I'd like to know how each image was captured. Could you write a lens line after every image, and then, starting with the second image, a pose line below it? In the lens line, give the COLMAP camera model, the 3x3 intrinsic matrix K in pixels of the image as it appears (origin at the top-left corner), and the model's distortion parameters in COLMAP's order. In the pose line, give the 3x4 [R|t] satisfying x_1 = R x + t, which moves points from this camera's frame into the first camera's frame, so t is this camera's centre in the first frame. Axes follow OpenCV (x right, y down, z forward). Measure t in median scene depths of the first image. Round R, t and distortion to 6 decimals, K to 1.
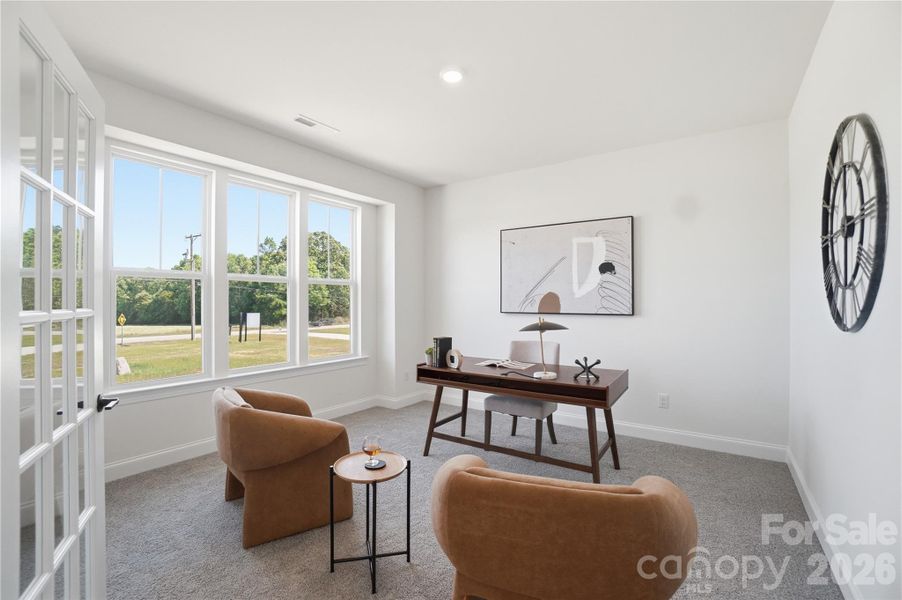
lens RADIAL K [[402.6, 0, 450.1], [0, 402.6, 296.2], [0, 0, 1]] dist [-0.045414, 0.013047]
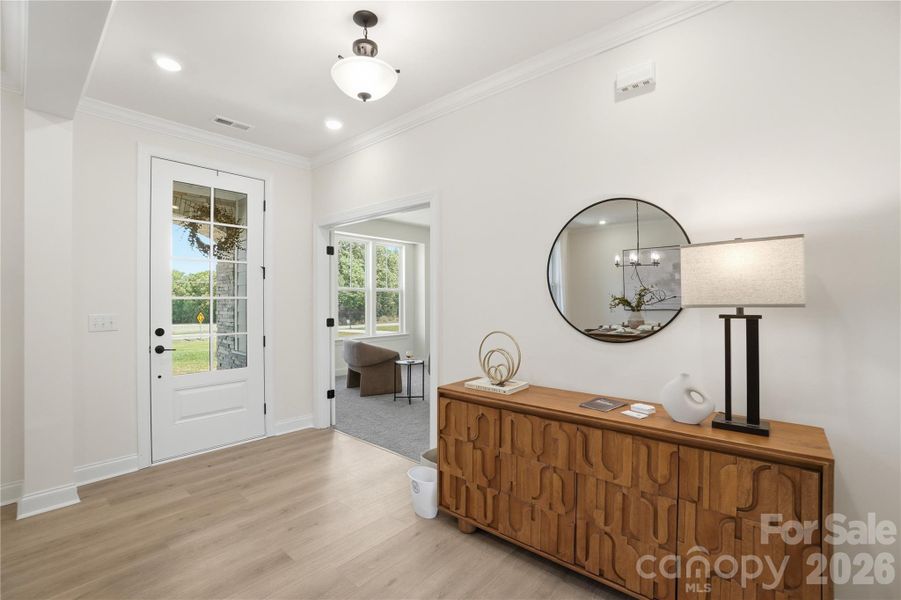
lens RADIAL K [[396.6, 0, 447.1], [0, 396.6, 302.0], [0, 0, 1]] dist [-0.019380, 0.000152]
pose [[0.993849, 0.001948, -0.110724, 0.218797], [-0.000322, 0.999892, 0.014707, -0.014926], [0.110740, -0.014581, 0.993742, -1.013463]]
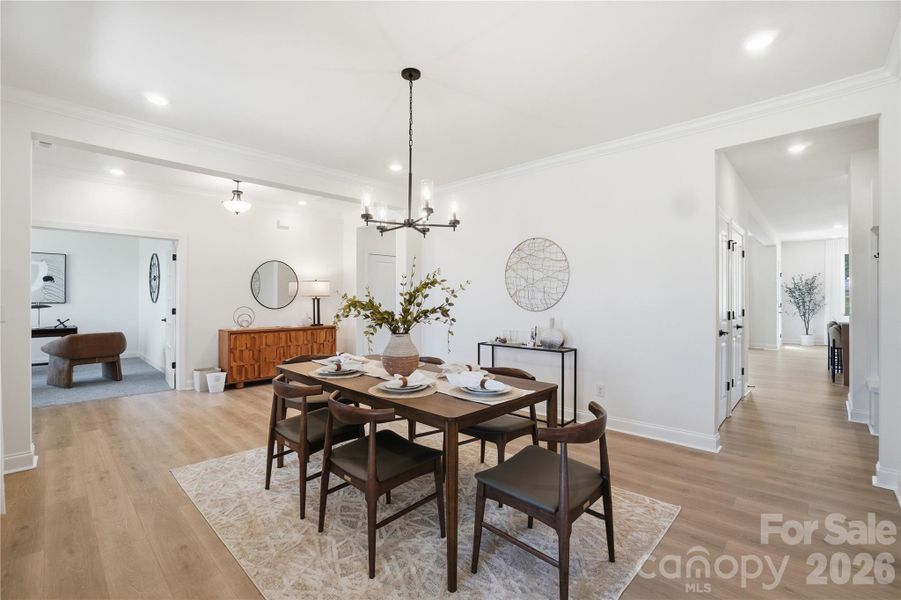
lens RADIAL K [[413.5, 0, 450.5], [0, 413.5, 300.0], [0, 0, 1]] dist [-0.046742, 0.016531]
pose [[0.188918, -0.006666, 0.981970, -1.394934], [-0.010187, 0.999910, 0.008747, -0.005957], [-0.981940, -0.011656, 0.188833, -1.550659]]
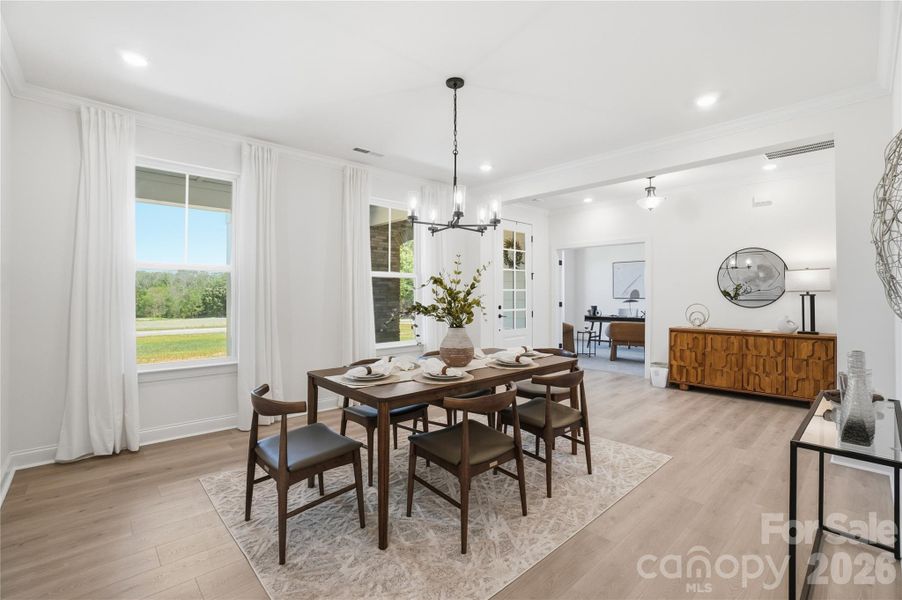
lens RADIAL K [[402.6, 0, 450.1], [0, 402.6, 296.2], [0, 0, 1]] dist [-0.045414, 0.013047]
pose [[0.975780, -0.000100, -0.218754, -0.406024], [0.002008, 0.999962, 0.008499, 0.001921], [0.218745, -0.008732, 0.975743, -2.117684]]
